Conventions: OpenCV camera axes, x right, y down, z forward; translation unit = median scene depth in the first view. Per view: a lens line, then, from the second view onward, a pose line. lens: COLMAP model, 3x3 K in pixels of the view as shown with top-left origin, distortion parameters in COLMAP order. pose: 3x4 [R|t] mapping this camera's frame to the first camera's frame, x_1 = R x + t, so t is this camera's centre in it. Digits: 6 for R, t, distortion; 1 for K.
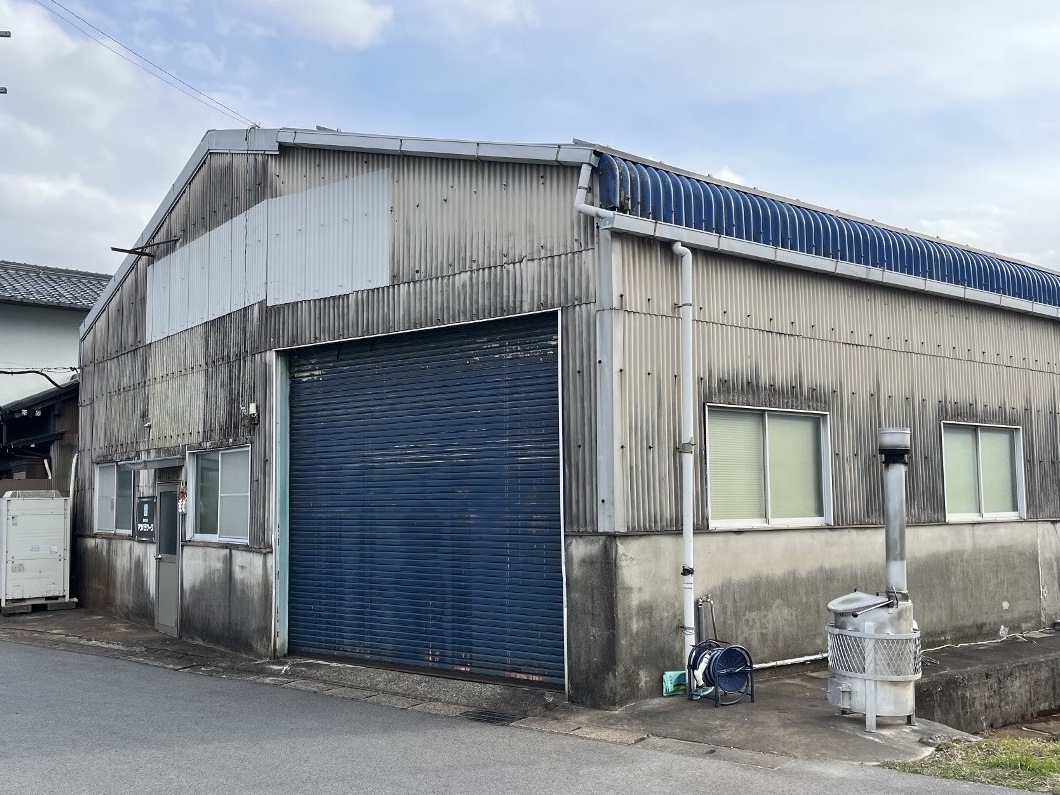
lens RADIAL K [[954.1, 0, 424.6], [0, 954.1, 414.2], [0, 0, 1]] dist [0.076224, -0.114660]
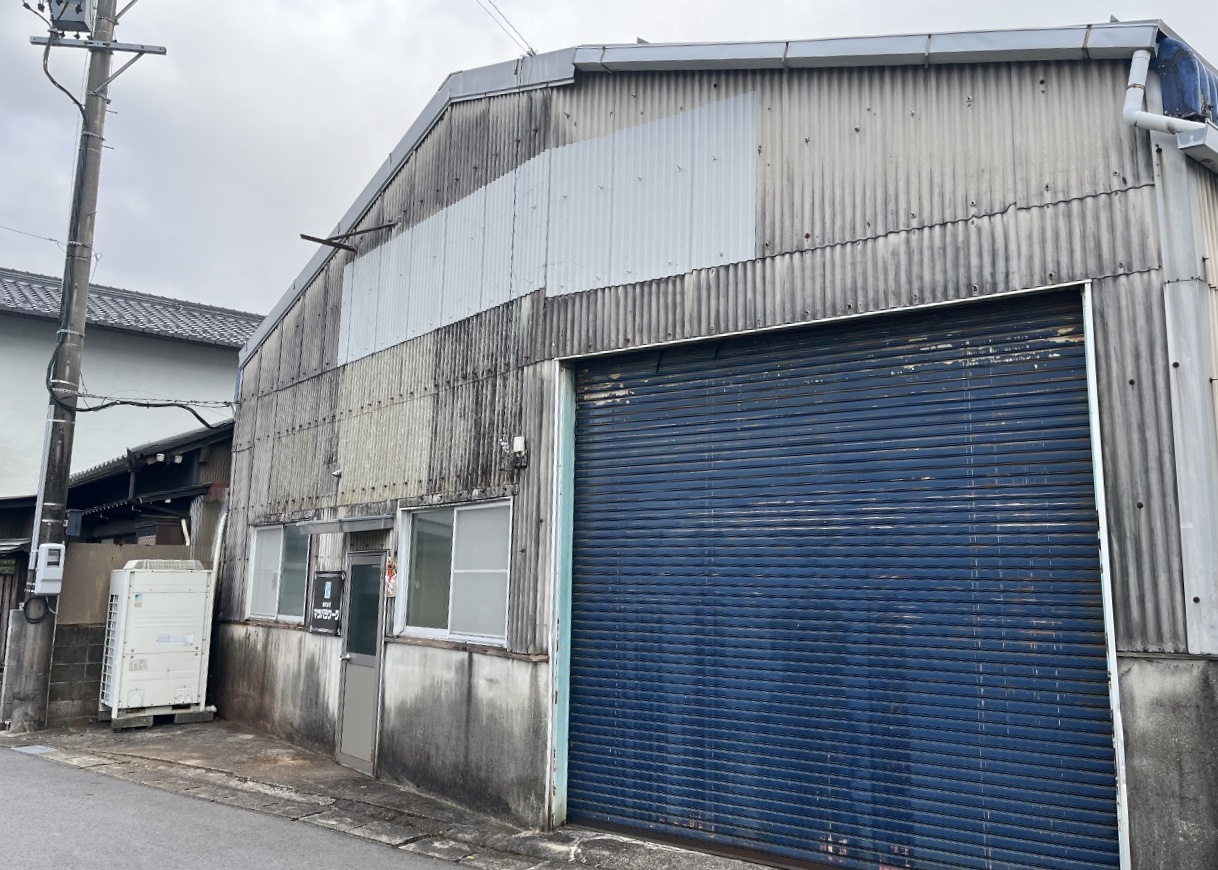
lens RADIAL K [[943.2, 0, 604.5], [0, 943.2, 420.2], [0, 0, 1]] dist [0.060208, -0.056537]
pose [[0.997681, 0.035030, 0.058361, -0.163915], [-0.030167, 0.996157, -0.082230, 0.031491], [-0.061018, 0.080279, 0.994903, 0.335427]]
